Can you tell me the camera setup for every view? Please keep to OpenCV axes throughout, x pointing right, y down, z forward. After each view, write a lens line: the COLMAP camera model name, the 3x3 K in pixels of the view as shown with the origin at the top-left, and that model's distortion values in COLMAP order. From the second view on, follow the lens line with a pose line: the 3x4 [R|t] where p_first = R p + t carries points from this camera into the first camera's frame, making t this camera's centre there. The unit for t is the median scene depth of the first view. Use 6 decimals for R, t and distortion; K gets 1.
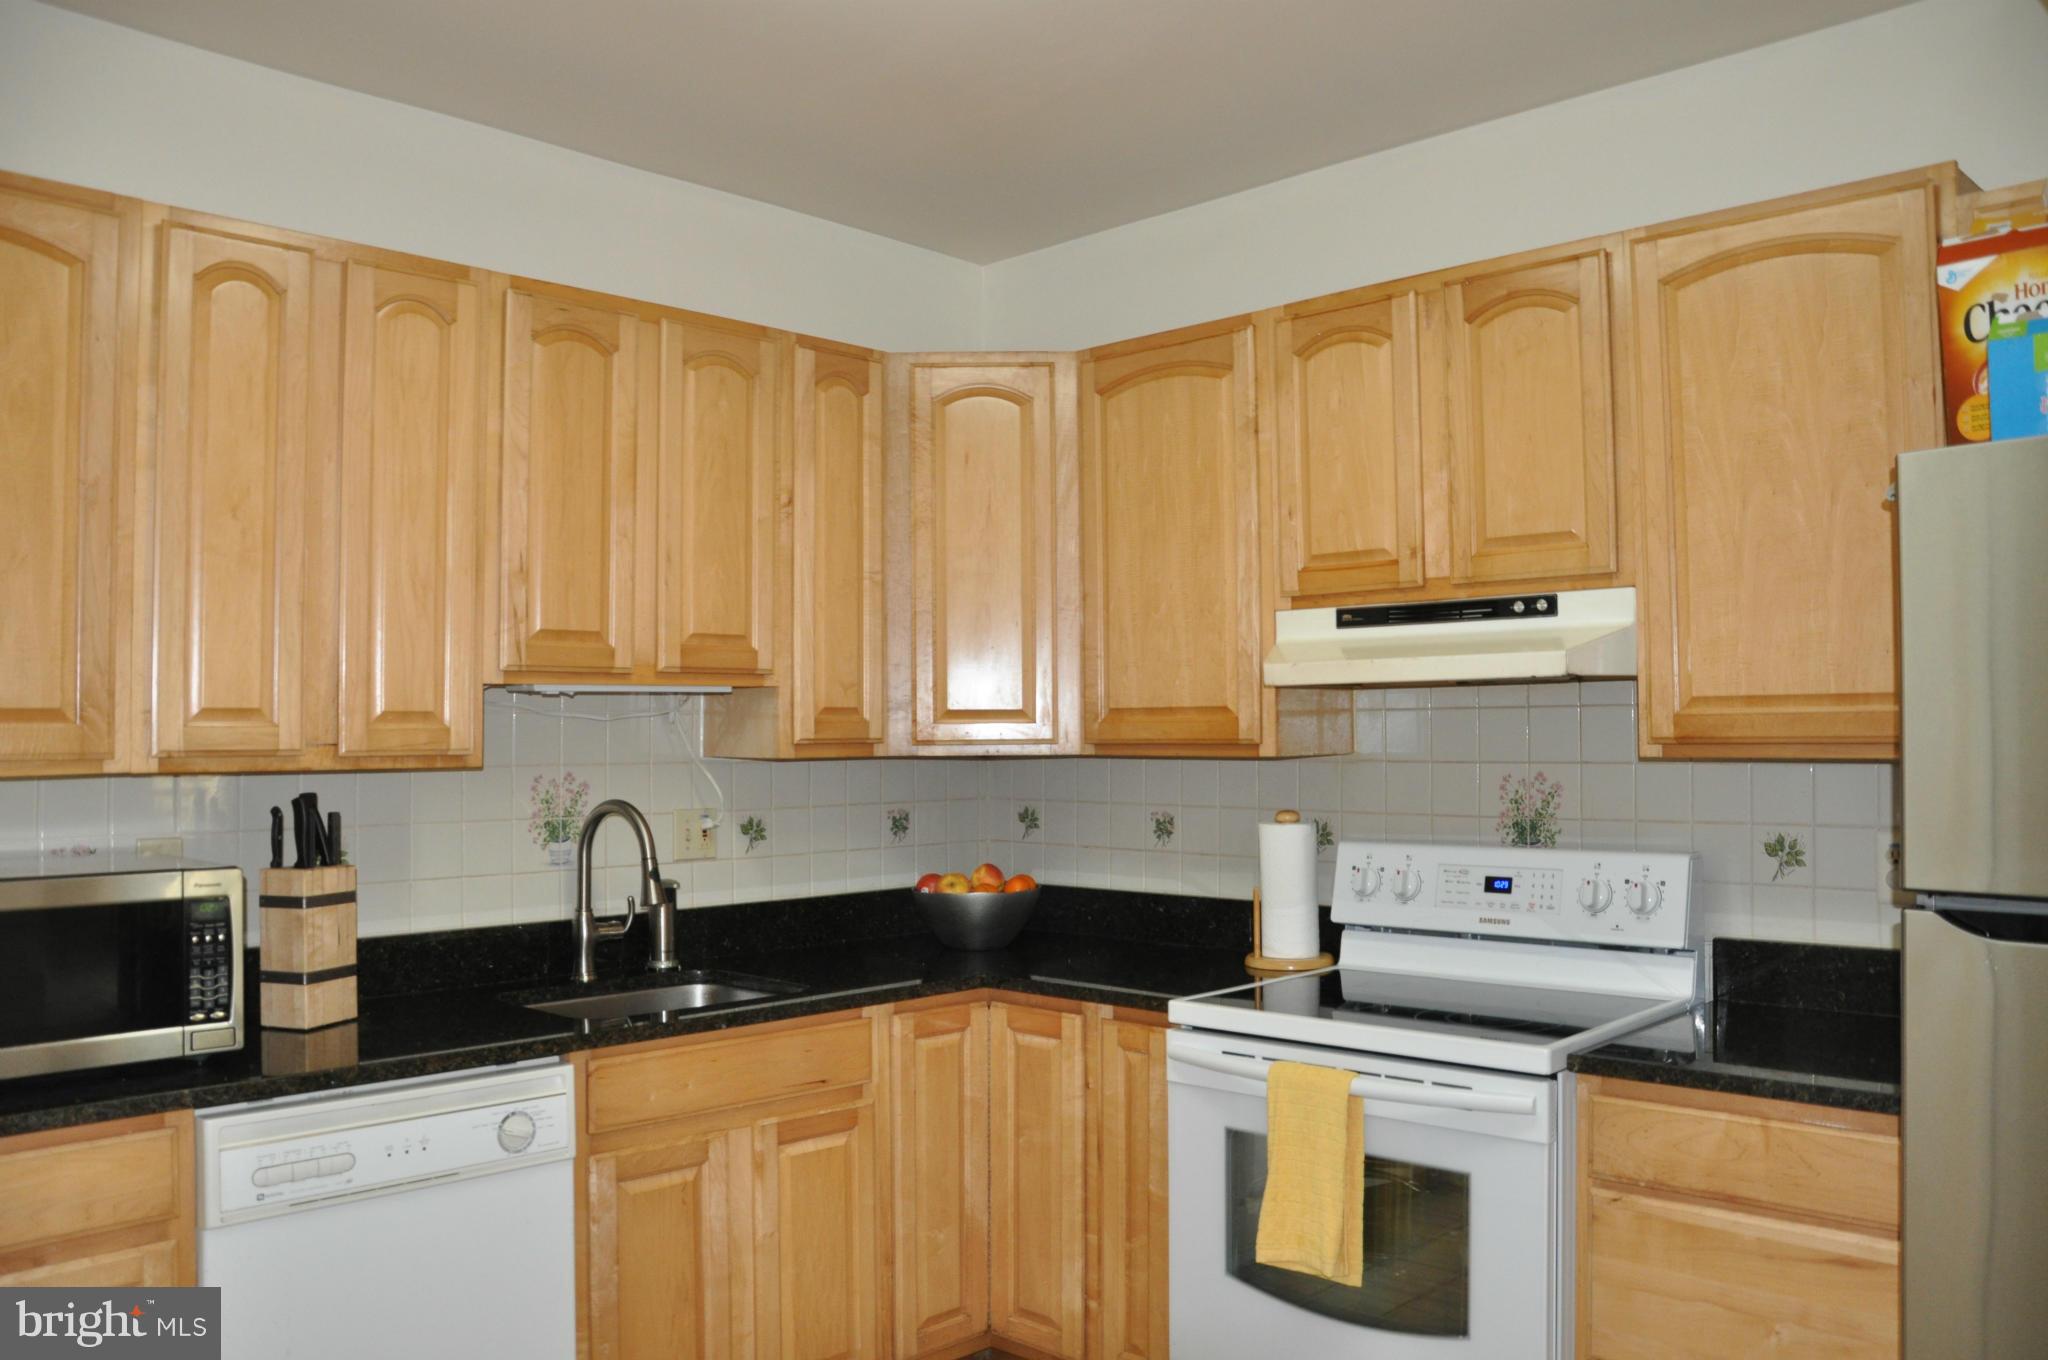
lens RADIAL K [[1607.0, 0, 1021.6], [0, 1607.0, 683.8], [0, 0, 1]] dist [-0.147462, 0.116196]
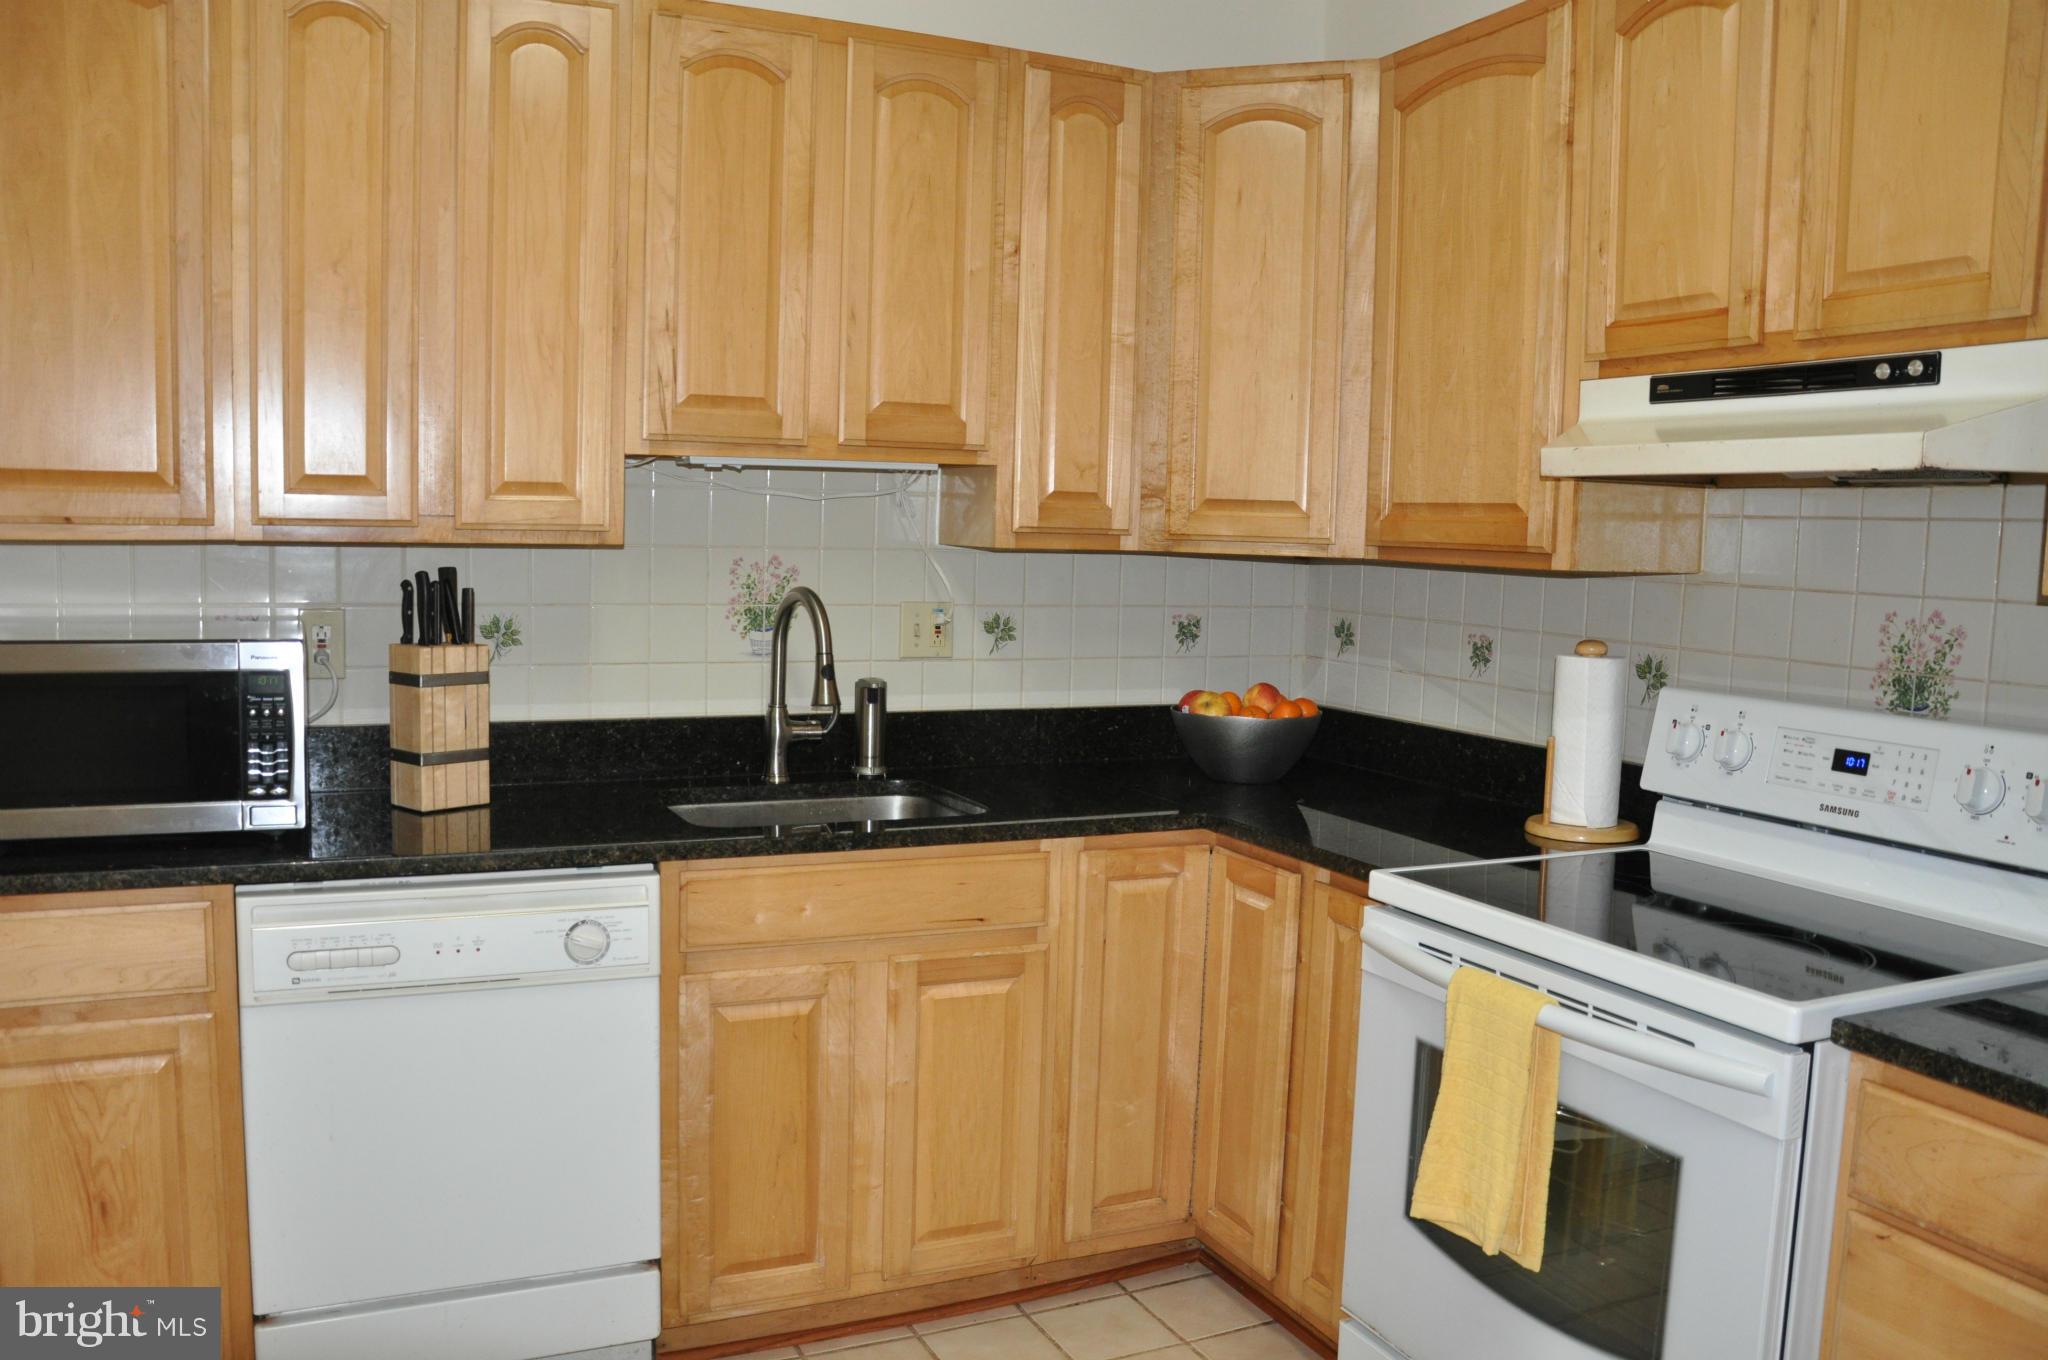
lens RADIAL K [[1607.0, 0, 1010.9], [0, 1607.0, 685.3], [0, 0, 1]] dist [-0.147462, 0.116196]
pose [[0.932673, 0.067397, -0.354370, 0.208409], [-0.022754, 0.991426, 0.128672, 0.009455], [0.360004, -0.111946, 0.926210, 0.220314]]
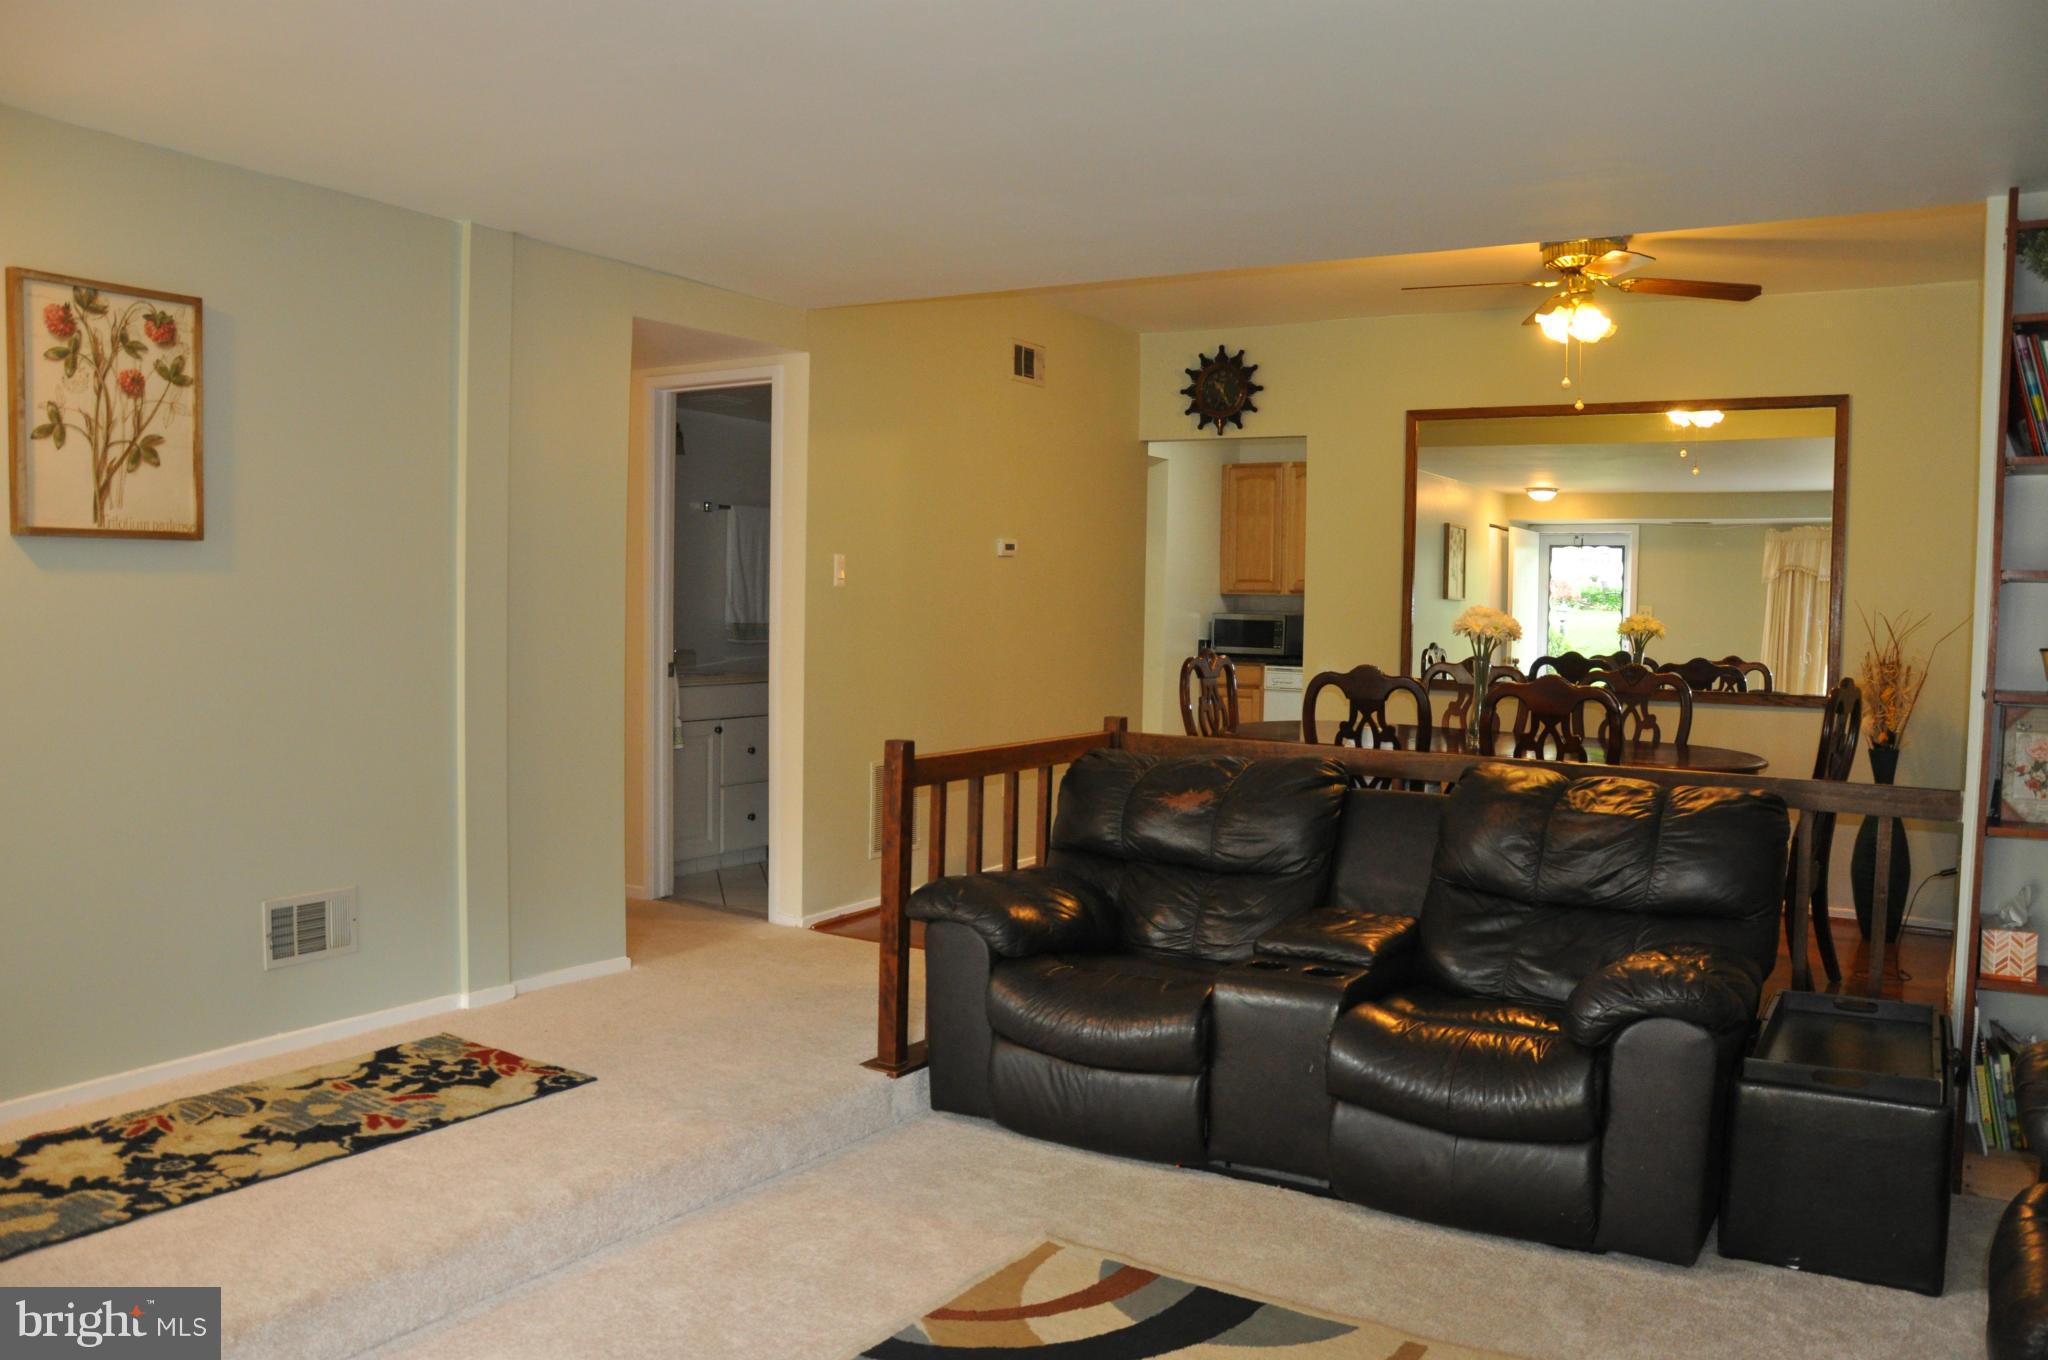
lens RADIAL K [[1607.0, 0, 1034.1], [0, 1607.0, 681.5], [0, 0, 1]] dist [-0.147462, 0.116196]
pose [[0.232066, 0.059281, -0.970892, 3.223341], [0.011449, 0.997906, 0.063667, 0.006064], [0.972633, -0.025891, 0.230901, -0.653005]]
